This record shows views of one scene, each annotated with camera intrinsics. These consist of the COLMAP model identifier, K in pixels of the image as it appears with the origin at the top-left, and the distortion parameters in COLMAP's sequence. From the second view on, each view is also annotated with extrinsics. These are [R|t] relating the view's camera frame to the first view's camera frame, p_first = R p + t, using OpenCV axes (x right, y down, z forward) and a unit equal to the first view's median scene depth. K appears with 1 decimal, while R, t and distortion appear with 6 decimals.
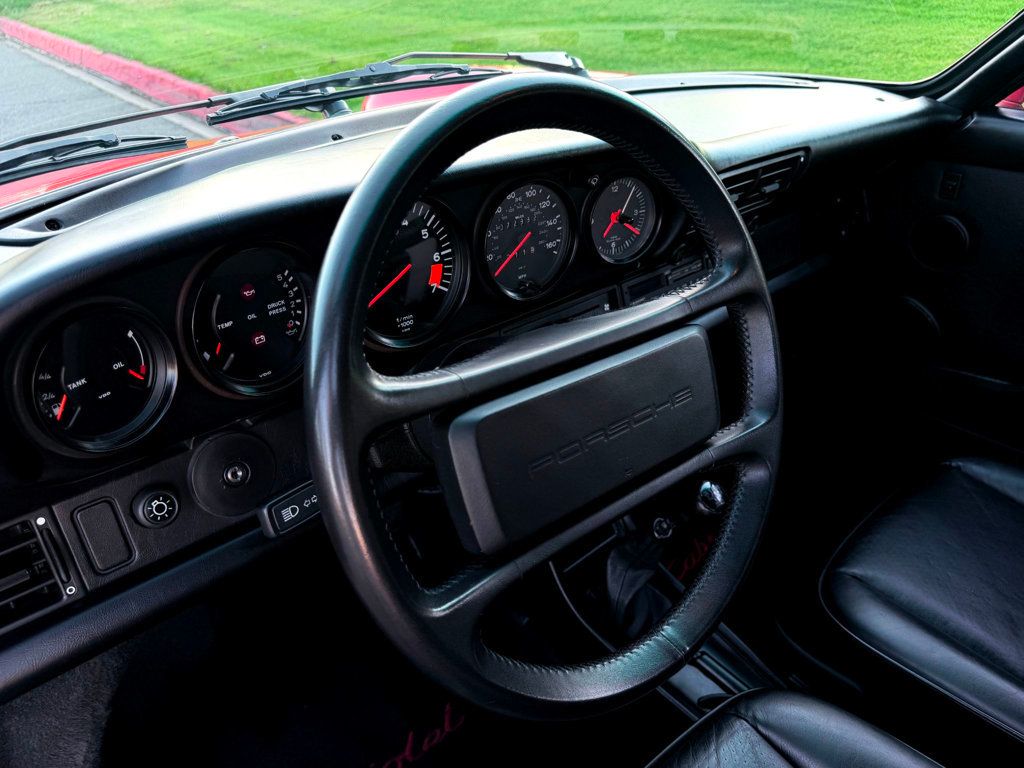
lens RADIAL K [[725.9, 0, 511.6], [0, 725.9, 390.4], [0, 0, 1]] dist [0.039019, -0.071243]
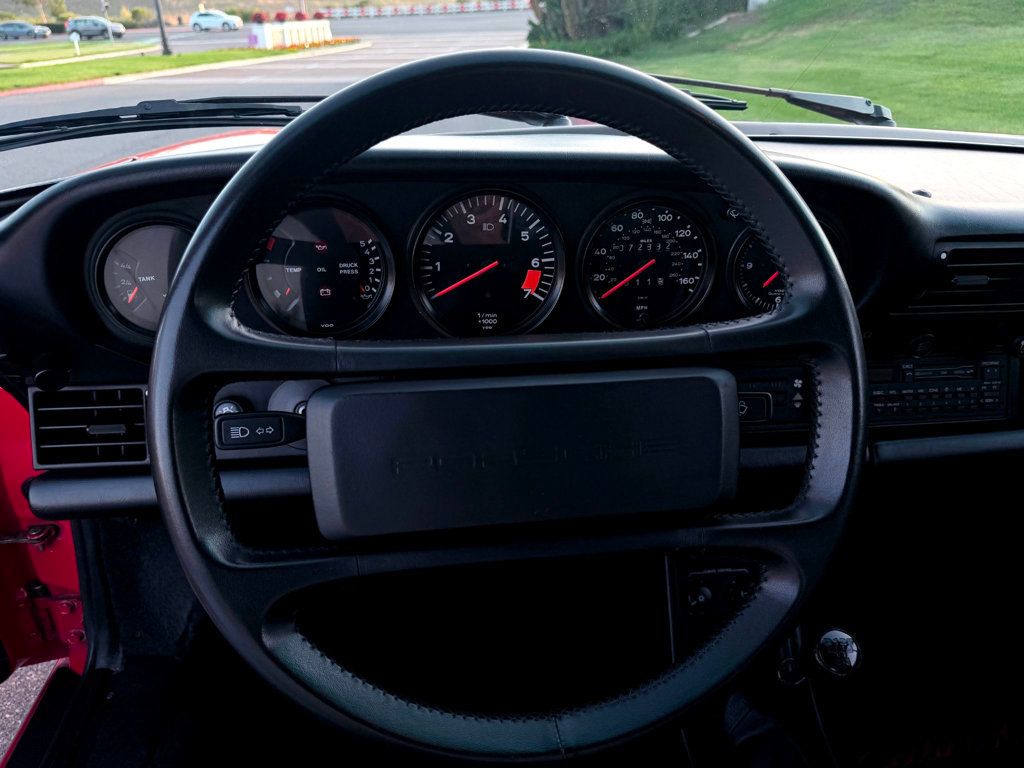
lens RADIAL K [[725.9, 0, 512.9], [0, 725.9, 384.1], [0, 0, 1]] dist [0.039019, -0.071243]
pose [[0.812438, 0.251143, -0.526186, 0.400580], [-0.302888, 0.952940, -0.012836, -0.006886], [0.498200, 0.169803, 0.850273, 0.178368]]
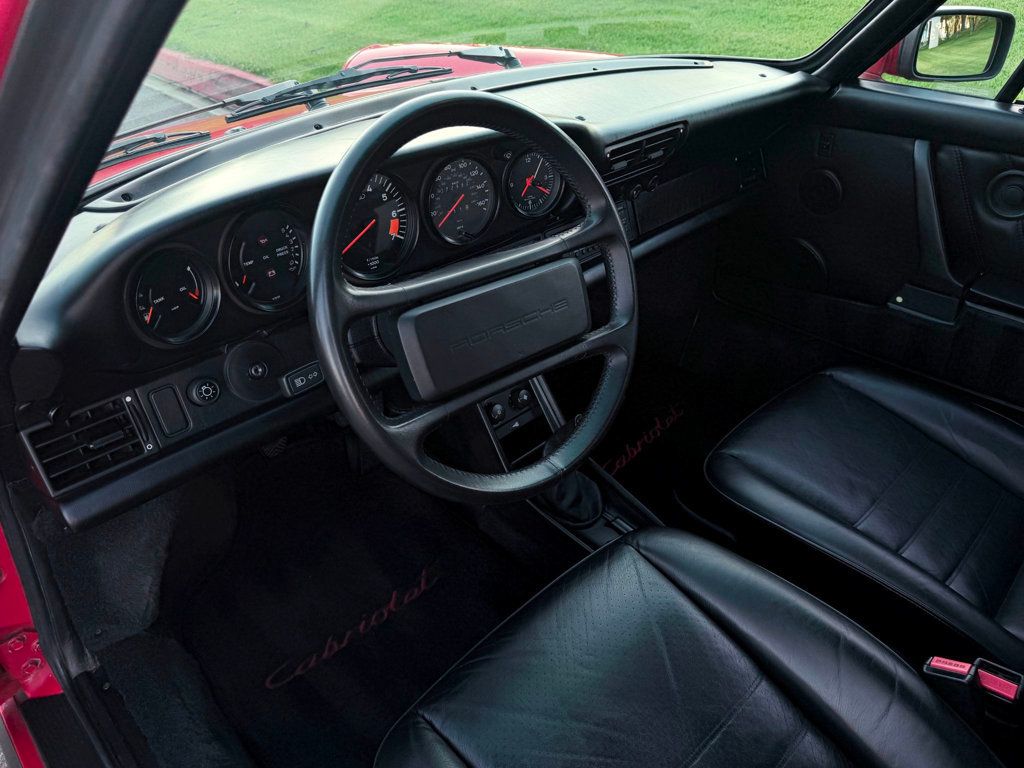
lens RADIAL K [[725.9, 0, 518.8], [0, 725.9, 381.8], [0, 0, 1]] dist [0.039019, -0.071243]
pose [[0.999267, -0.028949, 0.025042, 0.085793], [0.027777, 0.998557, 0.045952, 0.075056], [-0.026336, -0.045223, 0.998630, -0.386802]]
